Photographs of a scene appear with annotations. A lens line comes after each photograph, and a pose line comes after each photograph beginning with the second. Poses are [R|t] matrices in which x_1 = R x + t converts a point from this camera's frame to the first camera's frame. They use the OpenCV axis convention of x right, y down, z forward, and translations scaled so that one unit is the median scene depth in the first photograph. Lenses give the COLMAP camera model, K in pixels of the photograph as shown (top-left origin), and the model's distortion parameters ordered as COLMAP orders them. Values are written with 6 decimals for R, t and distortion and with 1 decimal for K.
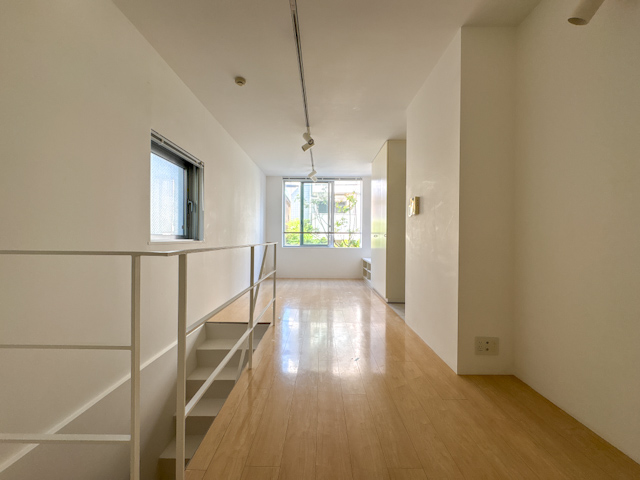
lens RADIAL K [[252.4, 0, 320.7], [0, 252.4, 238.9], [0, 0, 1]] dist [-0.003193, -0.000015]
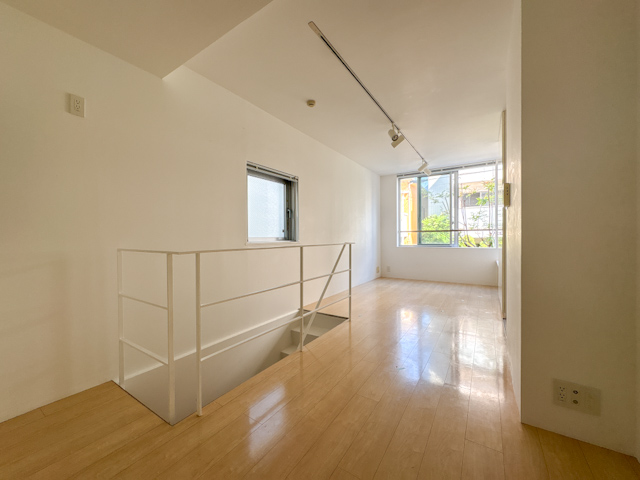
lens RADIAL K [[252.4, 0, 319.2], [0, 252.4, 238.1], [0, 0, 1]] dist [-0.003193, -0.000015]
pose [[0.841685, -0.012373, -0.539827, 0.159791], [0.013584, 0.999906, -0.001737, -0.003188], [0.539798, -0.005871, 0.841774, 0.022271]]
